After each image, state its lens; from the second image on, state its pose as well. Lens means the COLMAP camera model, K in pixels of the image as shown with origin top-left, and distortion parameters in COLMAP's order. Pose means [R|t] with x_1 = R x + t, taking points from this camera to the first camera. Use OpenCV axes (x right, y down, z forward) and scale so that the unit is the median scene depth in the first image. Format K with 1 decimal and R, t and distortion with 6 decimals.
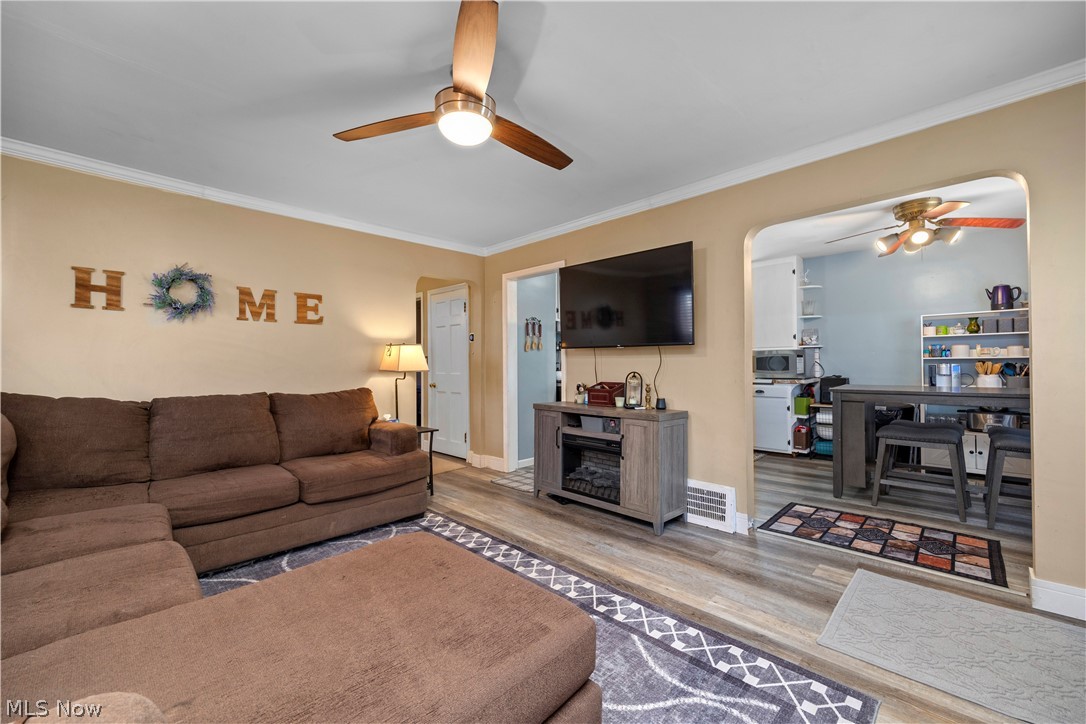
lens RADIAL K [[427.6, 0, 561.5], [0, 427.6, 361.2], [0, 0, 1]] dist [0.004337, -0.000519]
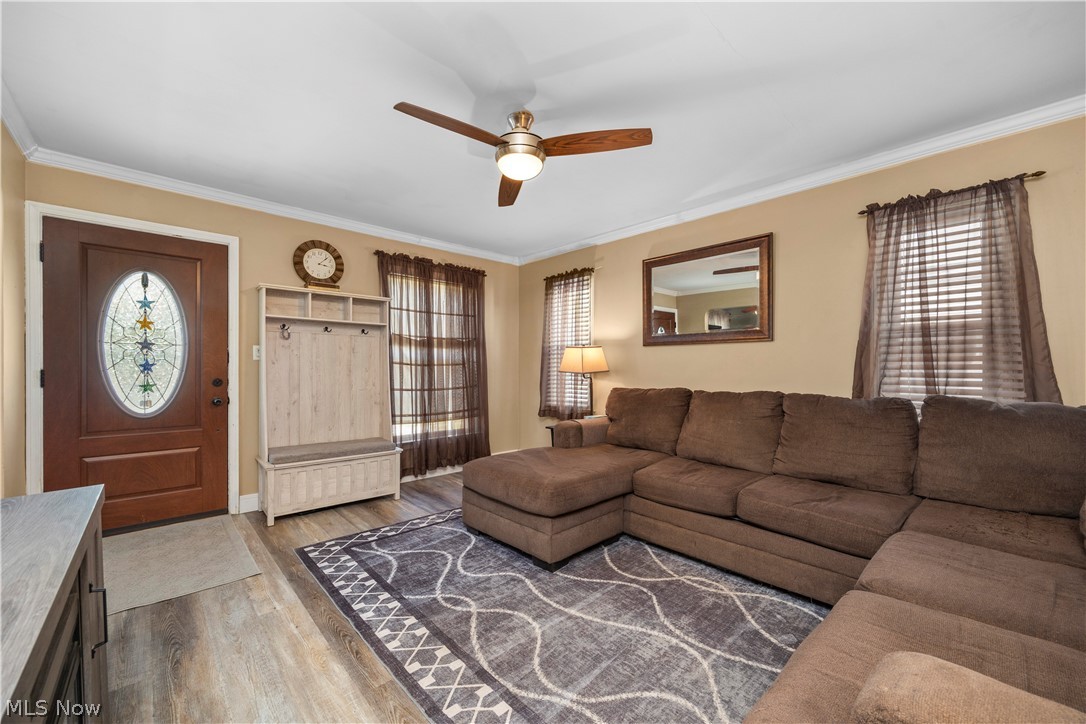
lens RADIAL K [[427.6, 0, 548.2], [0, 427.6, 370.8], [0, 0, 1]] dist [0.004337, -0.000519]
pose [[-0.997656, 0.004250, 0.068301, -0.259051], [0.004297, 0.999991, 0.000542, 0.013429], [-0.068298, 0.000834, -0.997665, 1.481990]]
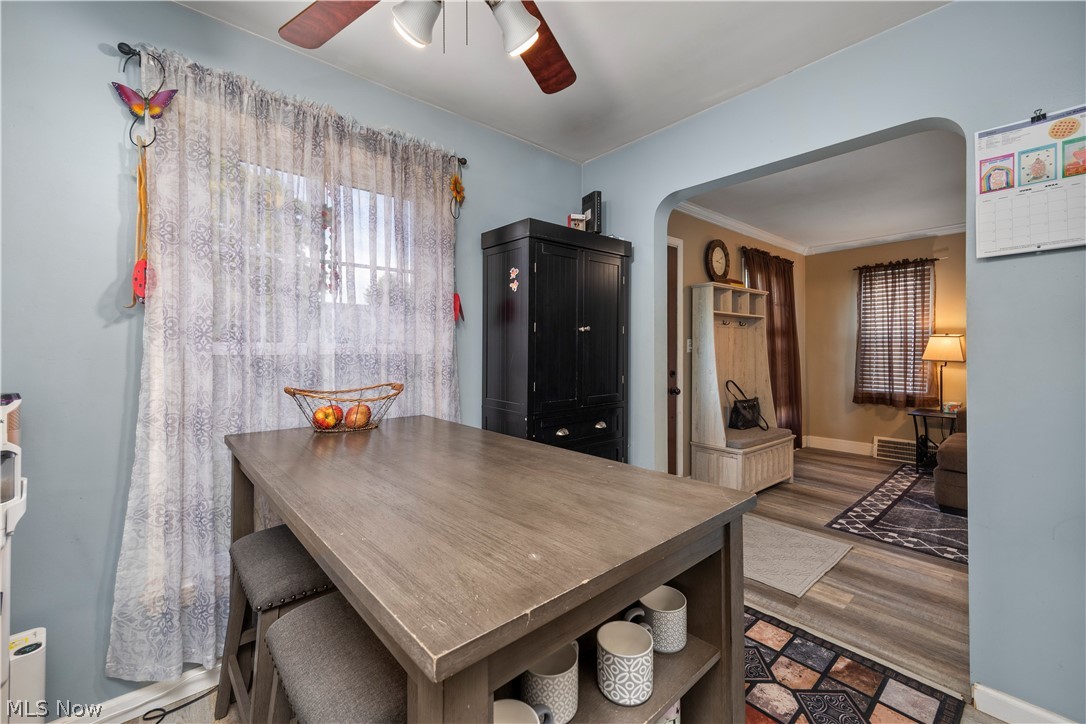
lens RADIAL K [[452.8, 0, 539.7], [0, 452.8, 350.3], [0, 0, 1]] dist [0.007484, -0.000214]
pose [[-0.995359, 0.009264, 0.095785, 0.999987], [0.009499, 0.999953, 0.001995, -0.035121], [-0.095763, 0.002895, -0.995400, 1.757635]]
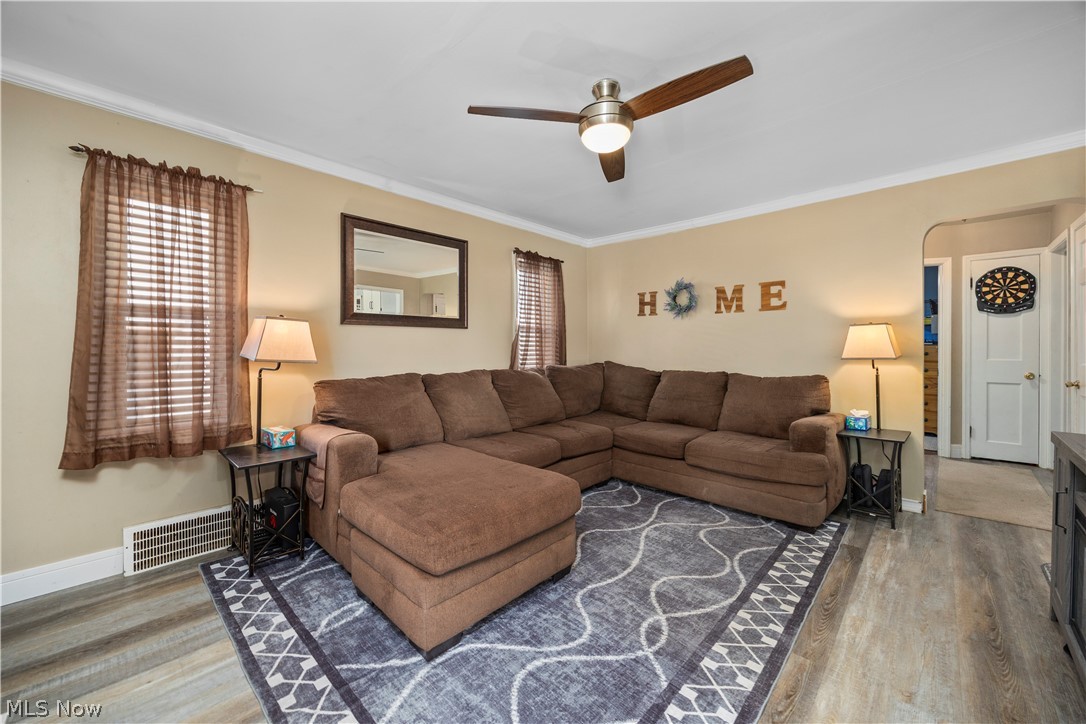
lens RADIAL K [[427.6, 0, 539.0], [0, 427.6, 341.3], [0, 0, 1]] dist [0.004337, -0.000519]
pose [[-0.000289, -0.010965, -0.999940, 0.606498], [0.006748, 0.999917, -0.010967, -0.003685], [0.999977, -0.006751, -0.000215, 0.559251]]
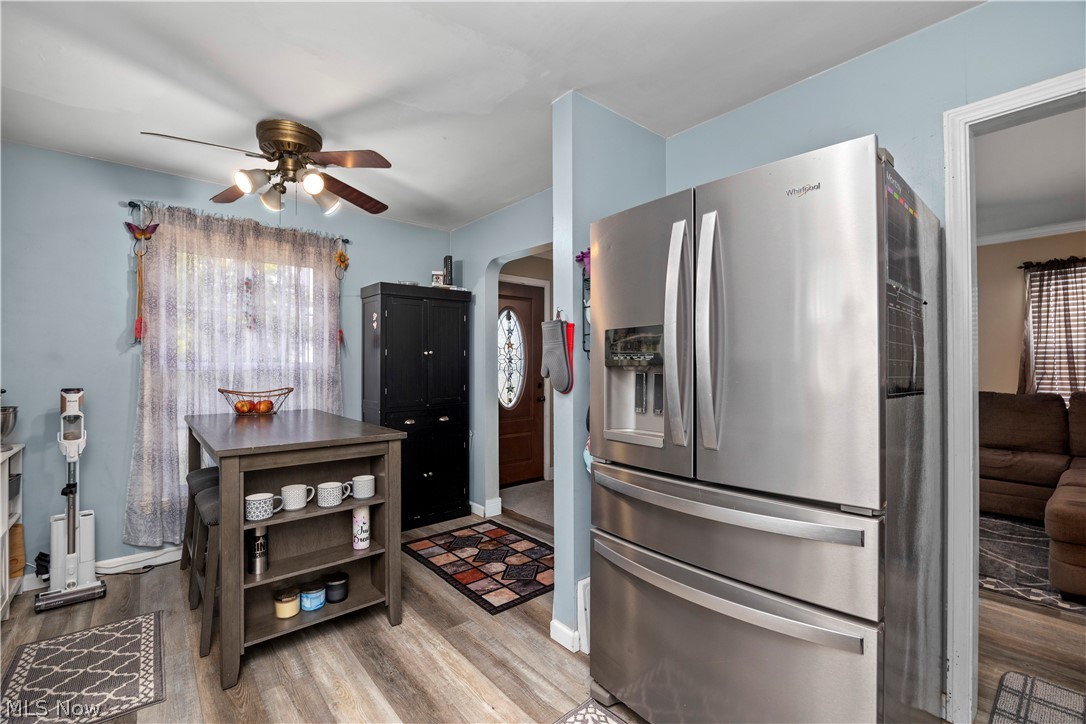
lens RADIAL K [[480.9, 0, 543.3], [0, 480.9, 367.6], [0, 0, 1]] dist [-0.020694, 0.001316]
pose [[-0.993501, 0.010485, 0.113339, 0.510904], [0.010724, 0.999941, 0.001491, -0.029520], [-0.113317, 0.002697, -0.993555, 2.208992]]
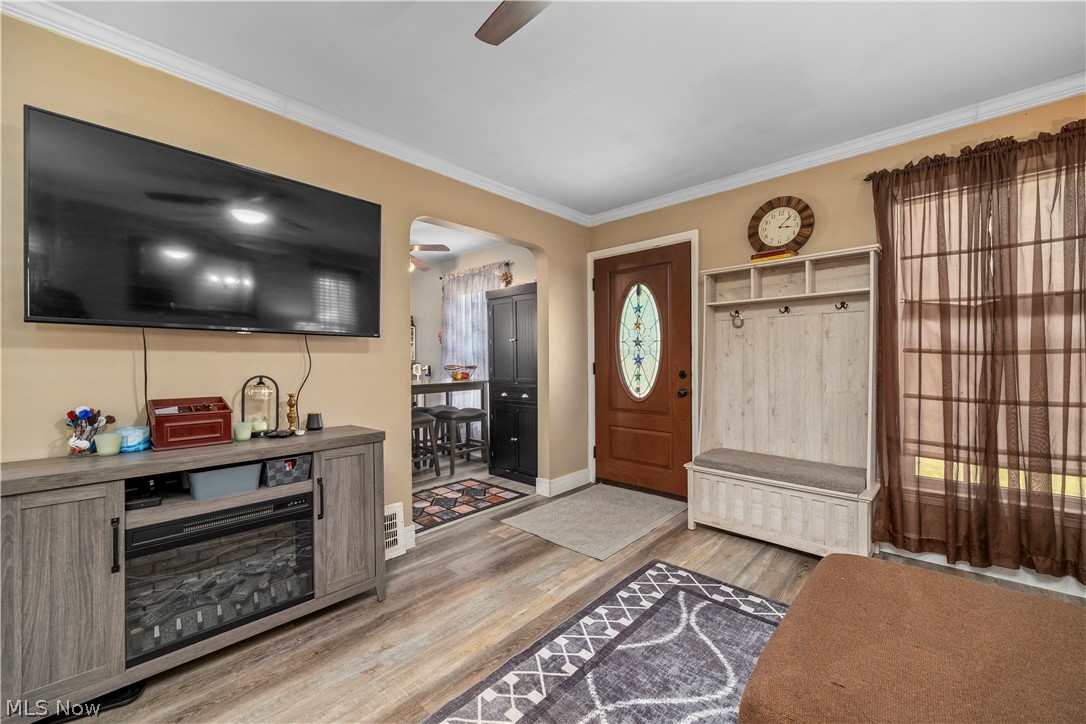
lens RADIAL K [[427.6, 0, 525.7], [0, 427.6, 364.2], [0, 0, 1]] dist [0.004337, -0.000519]
pose [[0.022697, -0.000217, 0.999742, -0.517868], [0.000072, 1.000000, 0.000215, 0.011698], [-0.999742, 0.000067, 0.022697, 0.787907]]
